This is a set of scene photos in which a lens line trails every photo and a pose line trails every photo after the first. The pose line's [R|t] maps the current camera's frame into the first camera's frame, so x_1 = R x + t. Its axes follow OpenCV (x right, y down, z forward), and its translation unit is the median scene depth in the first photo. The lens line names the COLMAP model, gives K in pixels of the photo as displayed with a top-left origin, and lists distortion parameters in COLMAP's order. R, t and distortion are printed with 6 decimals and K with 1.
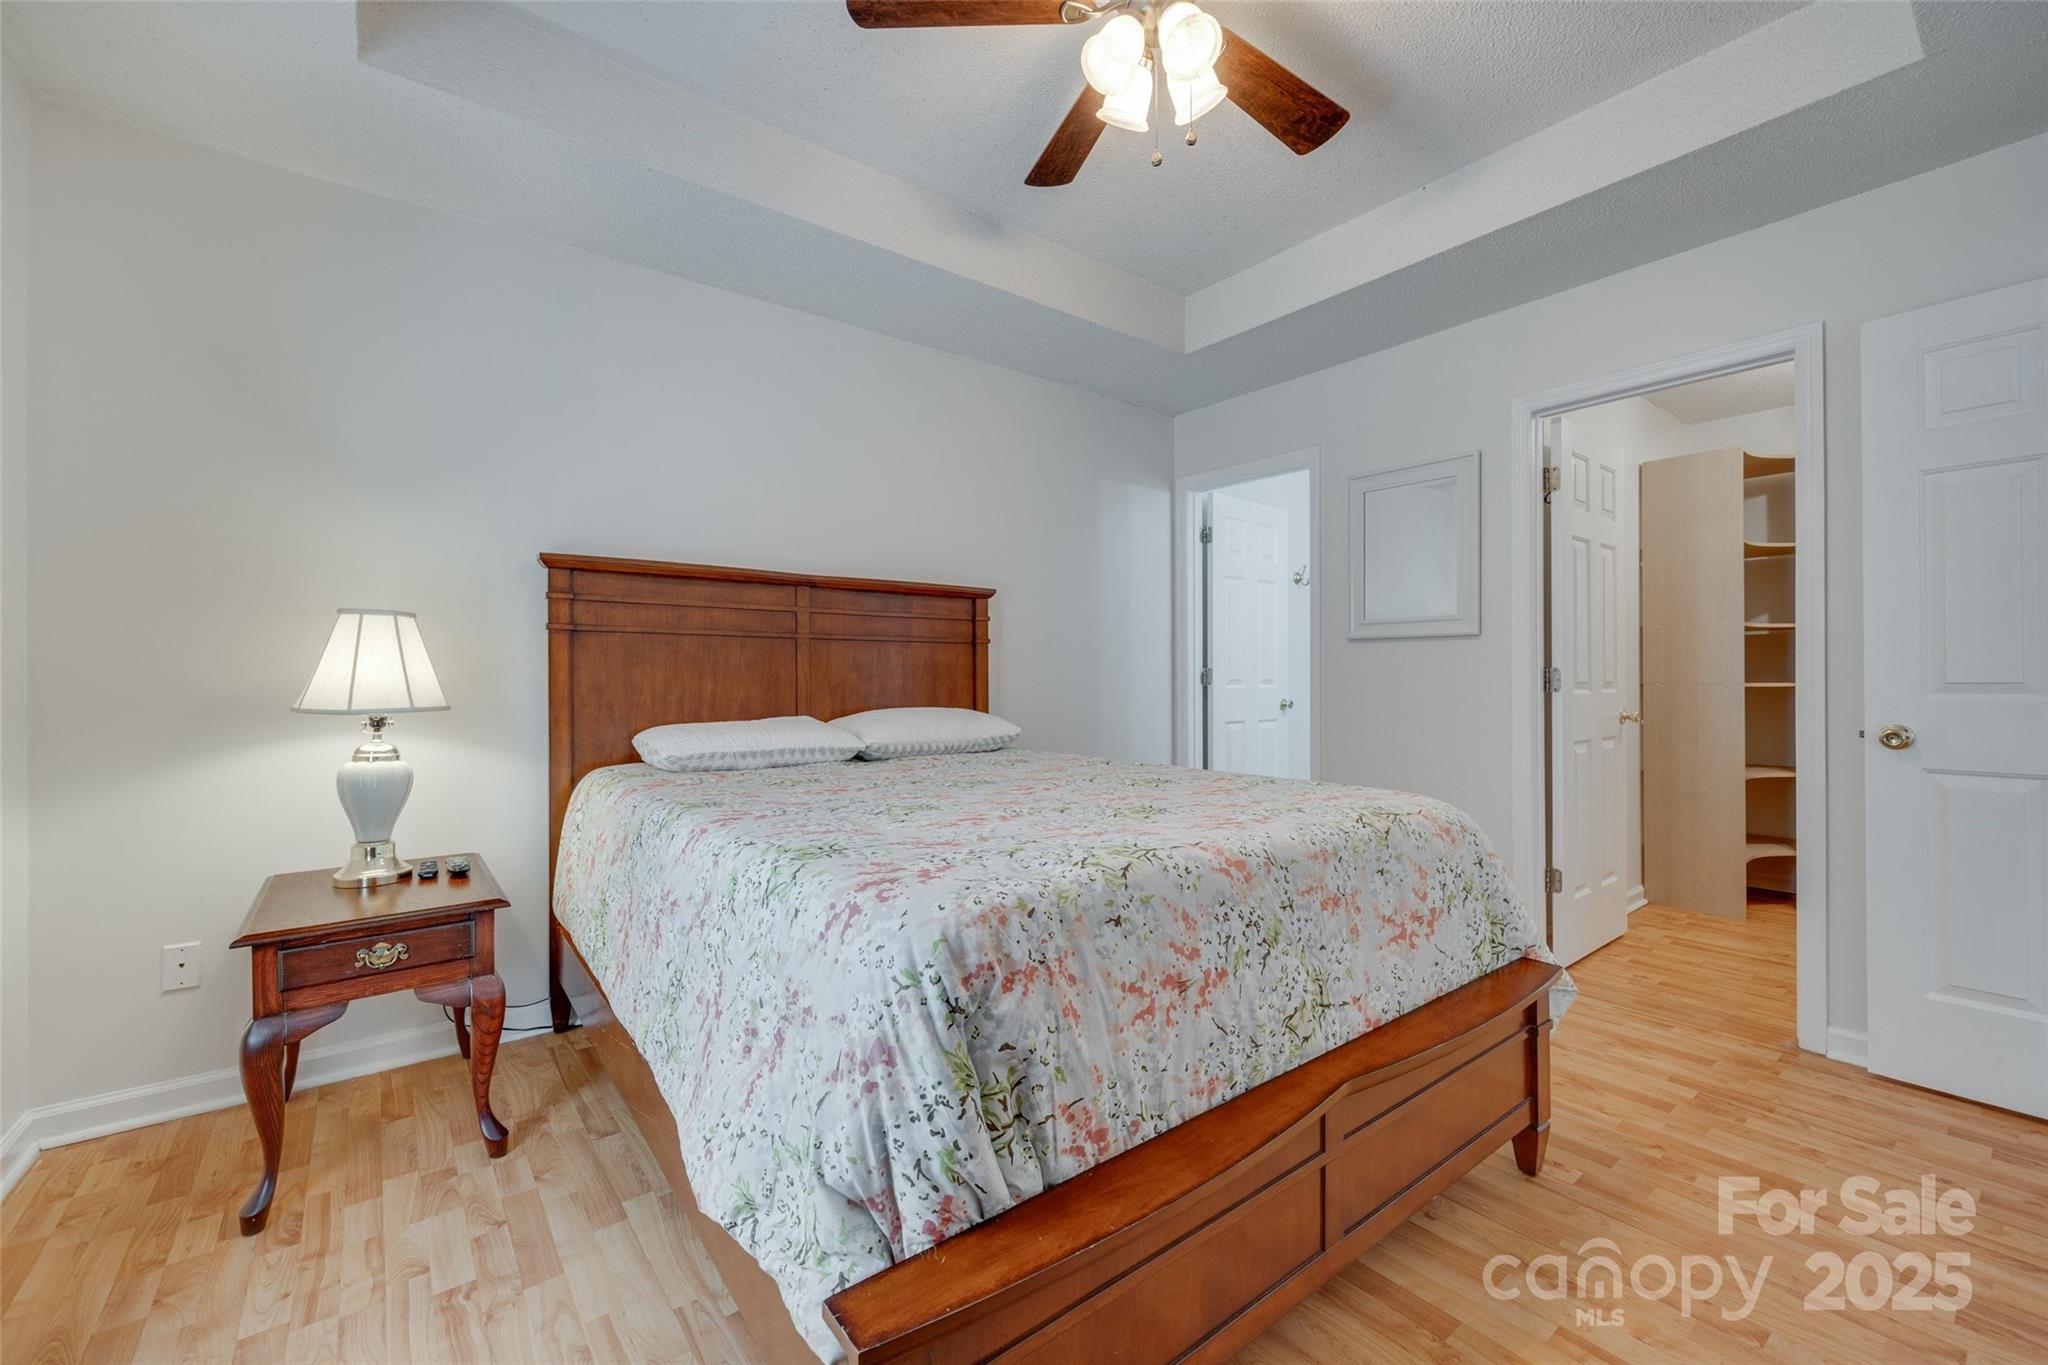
lens RADIAL K [[840.2, 0, 1013.6], [0, 840.2, 691.9], [0, 0, 1]] dist [-0.001318, -0.000018]
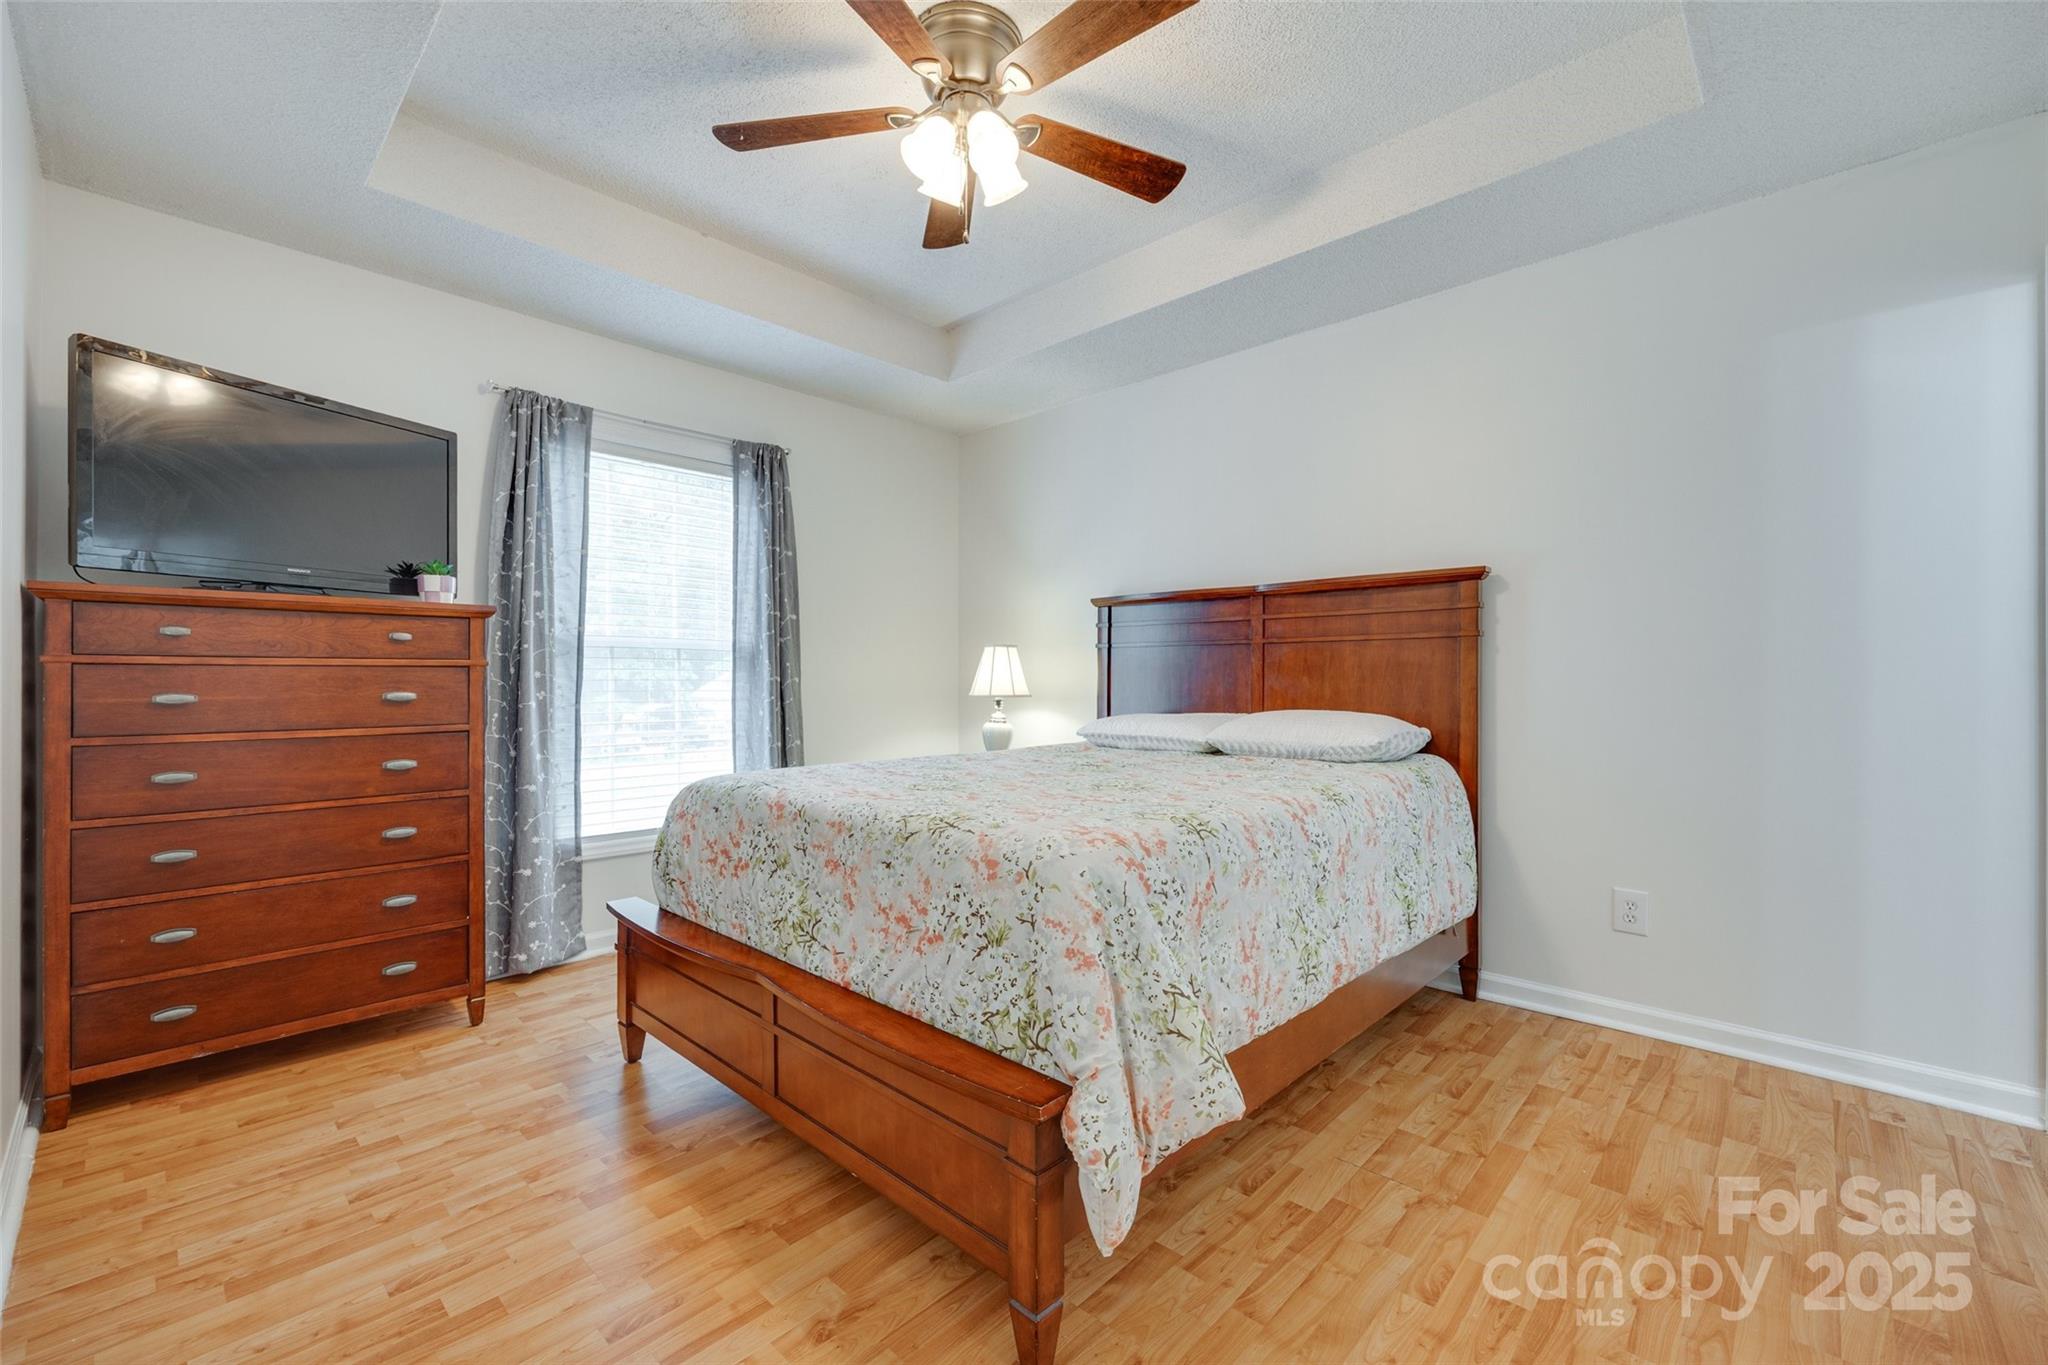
lens RADIAL K [[840.2, 0, 1013.6], [0, 840.2, 691.9], [0, 0, 1]] dist [-0.001318, -0.000018]
pose [[0.142524, 0.017176, -0.989642, 1.373004], [-0.014461, 0.999779, 0.015270, -0.021047], [0.989686, 0.012135, 0.142741, 0.912296]]
